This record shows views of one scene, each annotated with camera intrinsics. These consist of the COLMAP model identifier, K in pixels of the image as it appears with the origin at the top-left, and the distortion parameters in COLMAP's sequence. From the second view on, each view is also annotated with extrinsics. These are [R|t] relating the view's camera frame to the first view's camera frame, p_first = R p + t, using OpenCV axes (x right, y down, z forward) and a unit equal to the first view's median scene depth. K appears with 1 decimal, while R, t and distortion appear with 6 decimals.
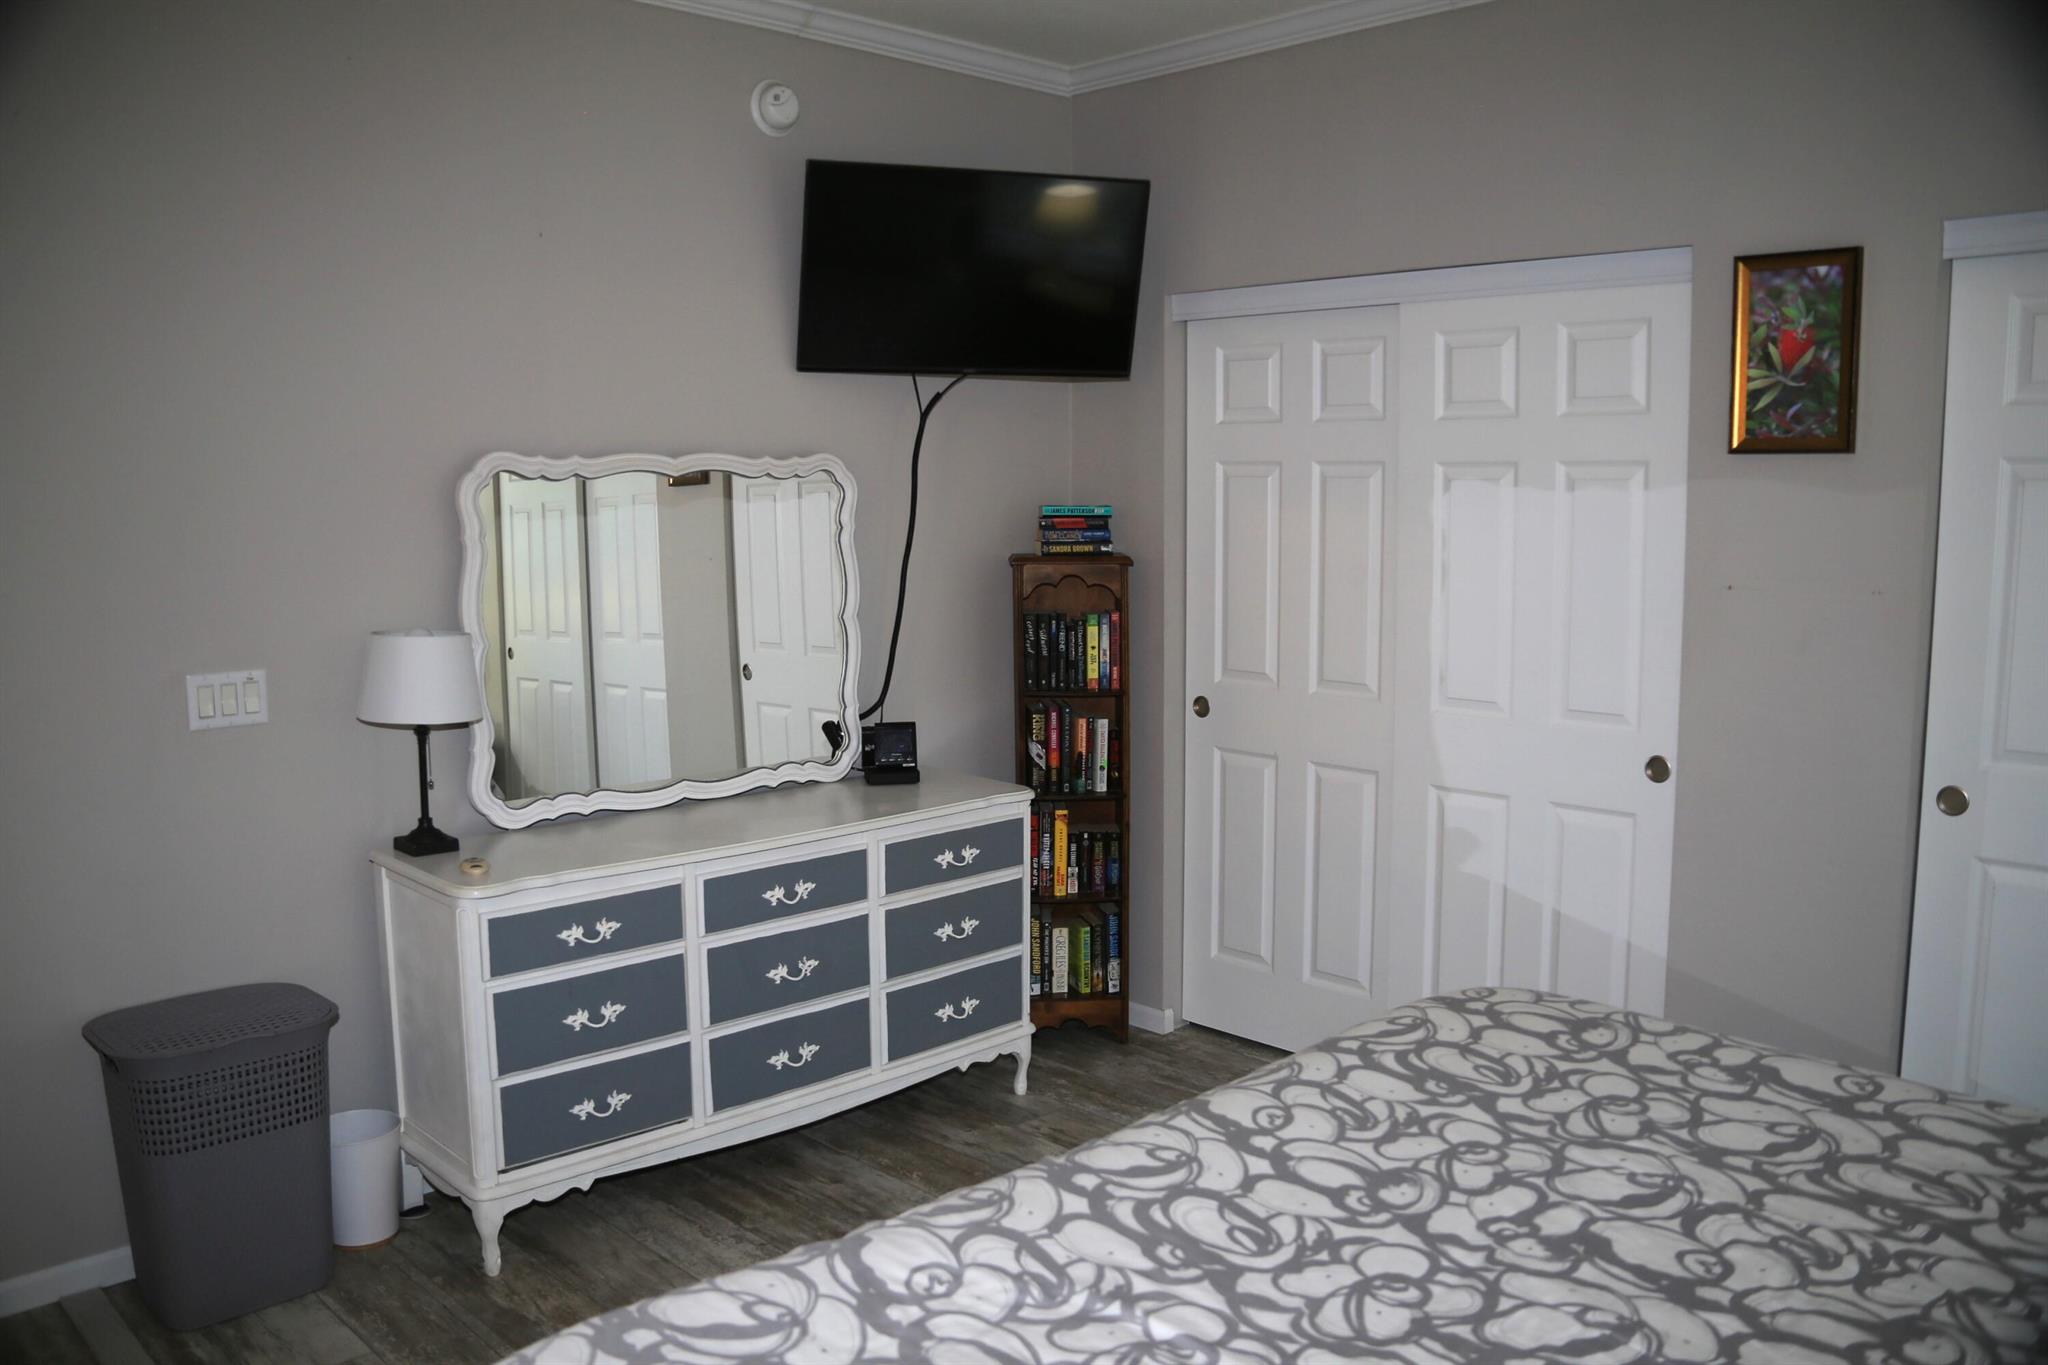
lens RADIAL K [[1696.1, 0, 1024.0], [0, 1696.1, 682.5], [0, 0, 1]] dist [-0.115207, 0.119864]
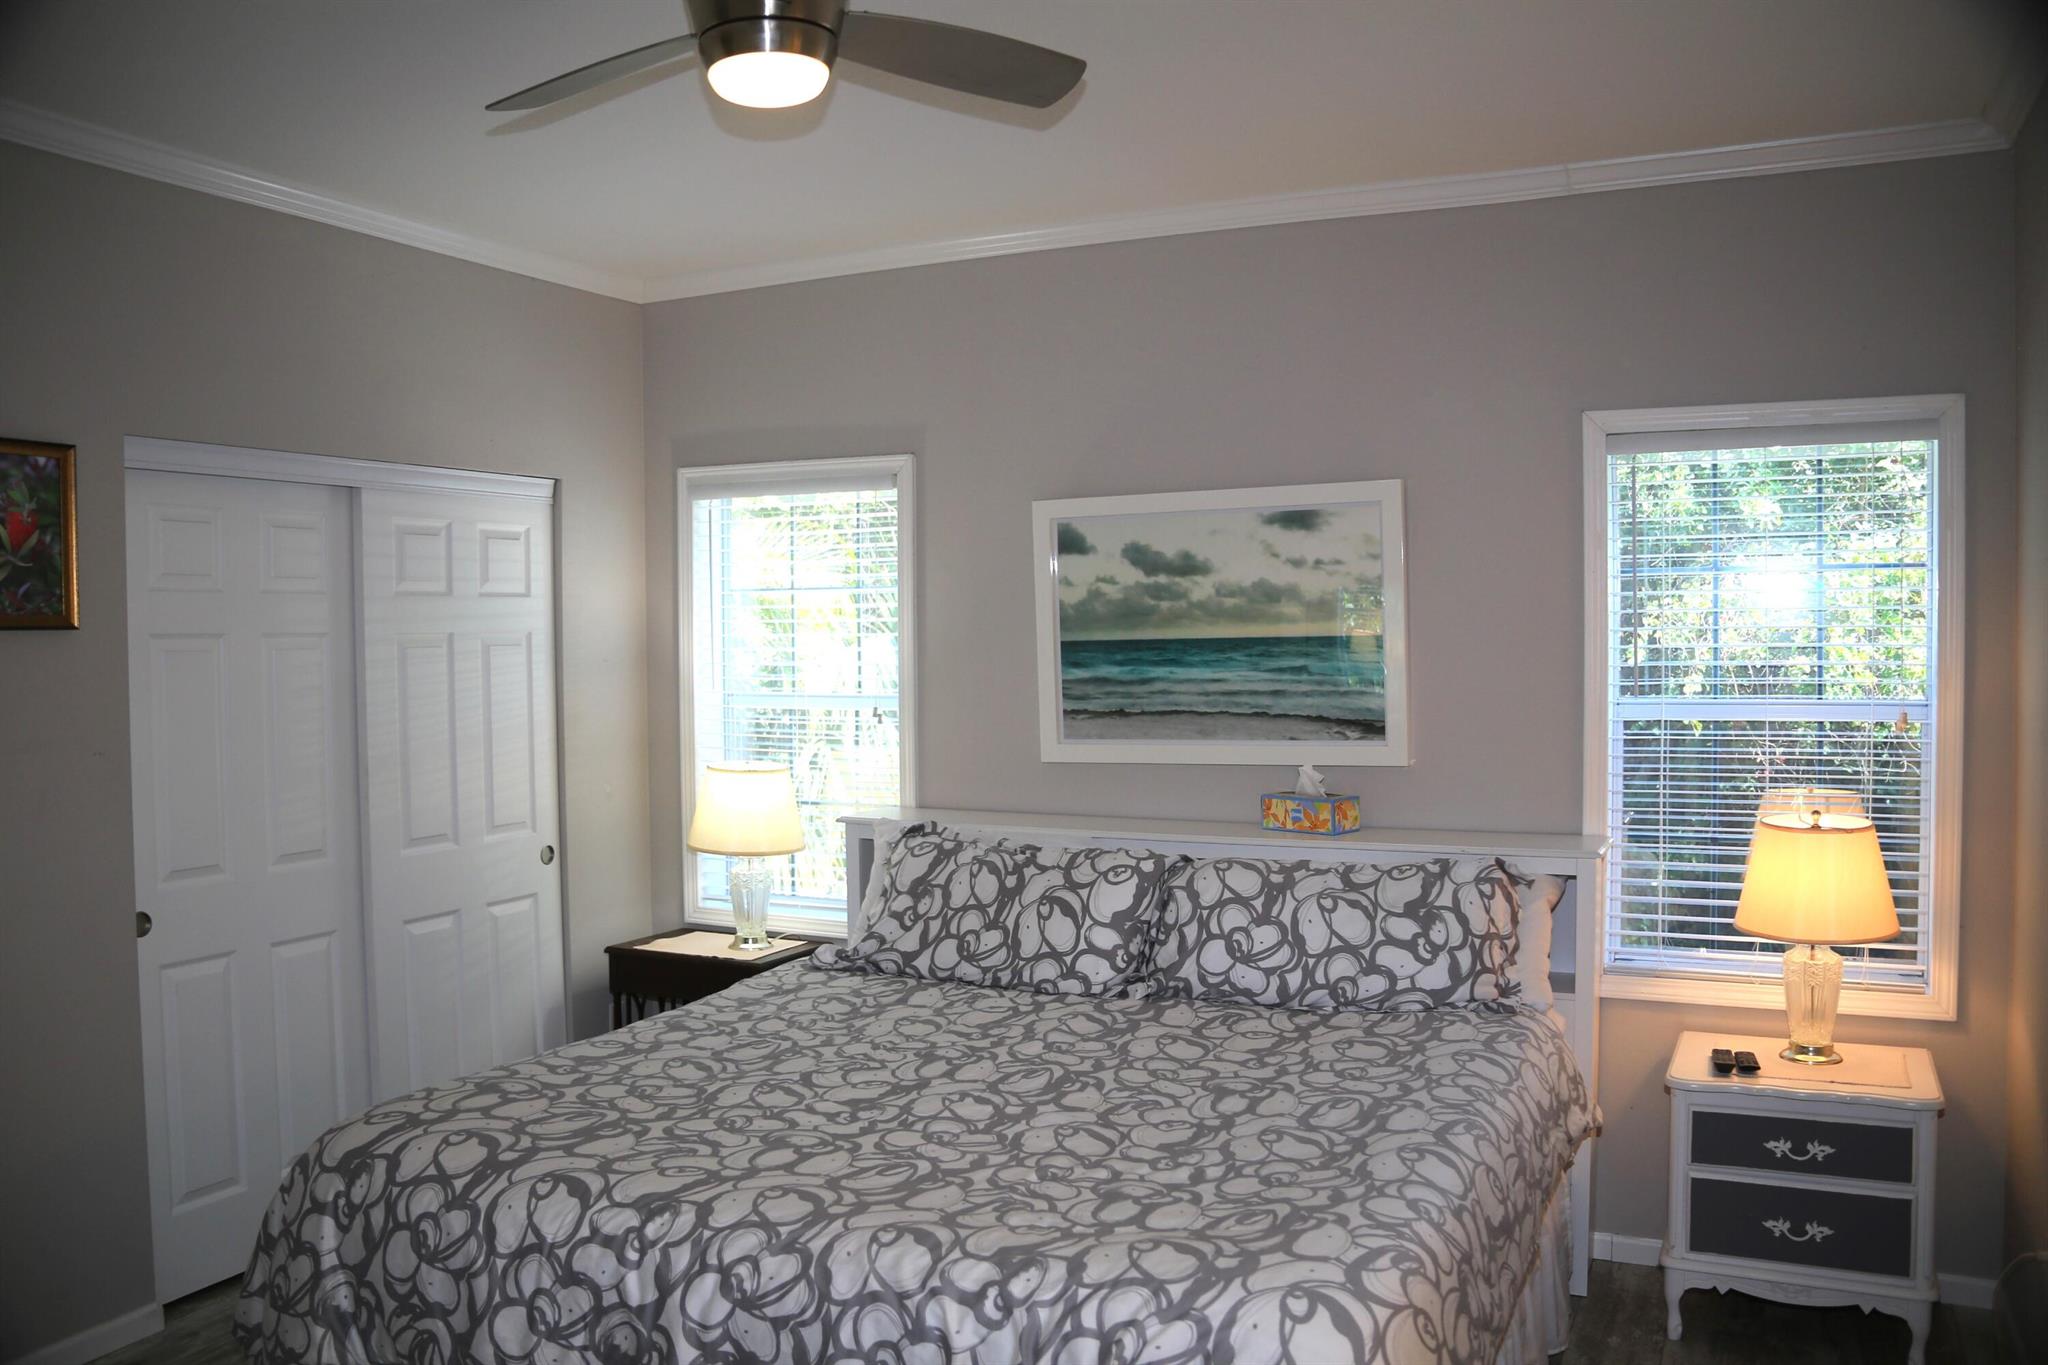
lens RADIAL K [[1696.1, 0, 1024.0], [0, 1696.1, 682.5], [0, 0, 1]] dist [-0.115207, 0.119864]
pose [[-0.354113, -0.023092, 0.934917, -0.753484], [0.125431, 0.989490, 0.071949, -0.104406], [-0.926753, 0.142746, -0.347495, 0.807735]]
